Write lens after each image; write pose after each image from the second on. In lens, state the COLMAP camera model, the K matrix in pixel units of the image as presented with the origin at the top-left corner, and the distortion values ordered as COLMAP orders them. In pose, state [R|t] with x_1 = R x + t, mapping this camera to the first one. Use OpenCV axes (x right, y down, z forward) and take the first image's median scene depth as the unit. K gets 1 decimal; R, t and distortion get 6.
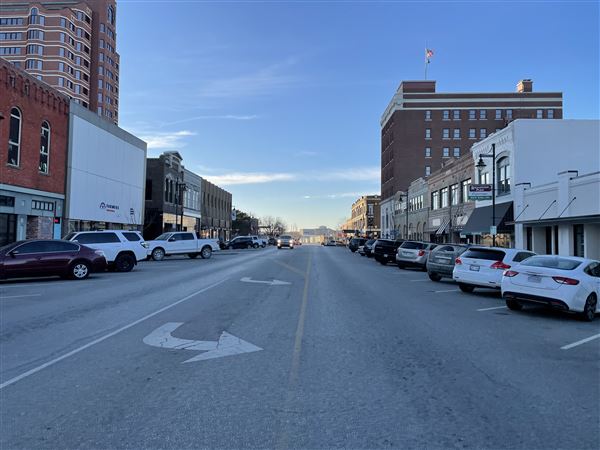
lens RADIAL K [[450.5, 0, 301.4], [0, 450.5, 221.7], [0, 0, 1]] dist [0.058403, -0.037285]
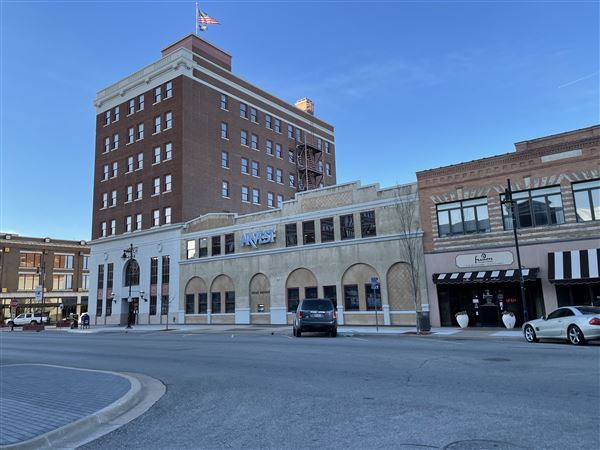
lens RADIAL K [[450.5, 0, 303.9], [0, 450.5, 217.9], [0, 0, 1]] dist [0.058403, -0.037285]
pose [[0.579607, 0.108288, 0.807669, -0.146012], [0.015848, 0.989446, -0.144033, 0.016248], [-0.814742, 0.096283, 0.571774, 0.565400]]
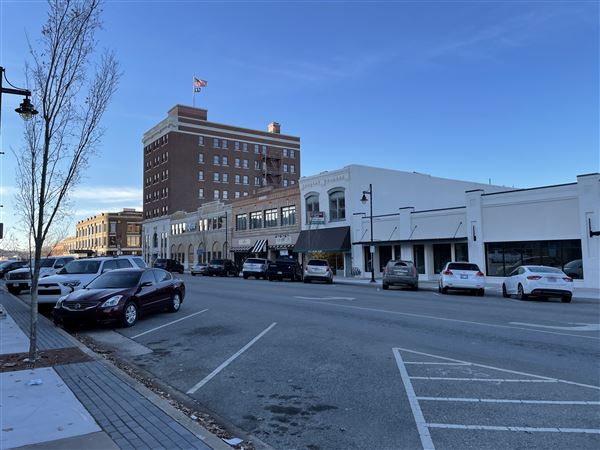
lens RADIAL K [[450.5, 0, 297.9], [0, 450.5, 215.3], [0, 0, 1]] dist [0.058403, -0.037285]
pose [[0.800323, 0.032382, 0.598695, -0.167566], [0.000046, 0.998537, -0.054070, -0.002911], [-0.599570, 0.043300, 0.799150, 0.024760]]
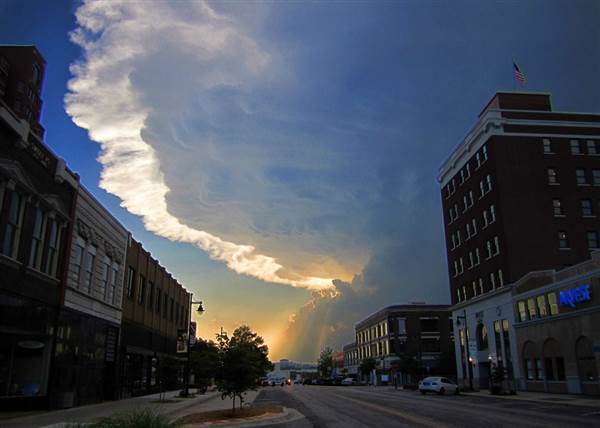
lens RADIAL K [[502.2, 0, 308.5], [0, 502.2, 223.3], [0, 0, 1]] dist [-0.032759, -0.005272]
pose [[0.995274, 0.008397, 0.096746, -0.082656], [0.016460, 0.967253, -0.253278, 0.015811], [-0.095705, 0.253674, 0.962544, 0.444469]]
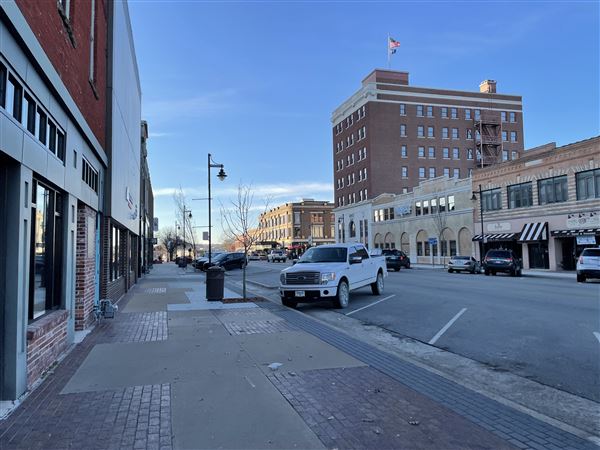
lens RADIAL K [[450.5, 0, 305.1], [0, 450.5, 226.5], [0, 0, 1]] dist [0.058403, -0.037285]
pose [[0.949474, -0.012759, 0.313586, -0.184658], [0.017888, 0.999749, -0.013486, 0.003464], [-0.313335, 0.018414, 0.949464, 0.217650]]
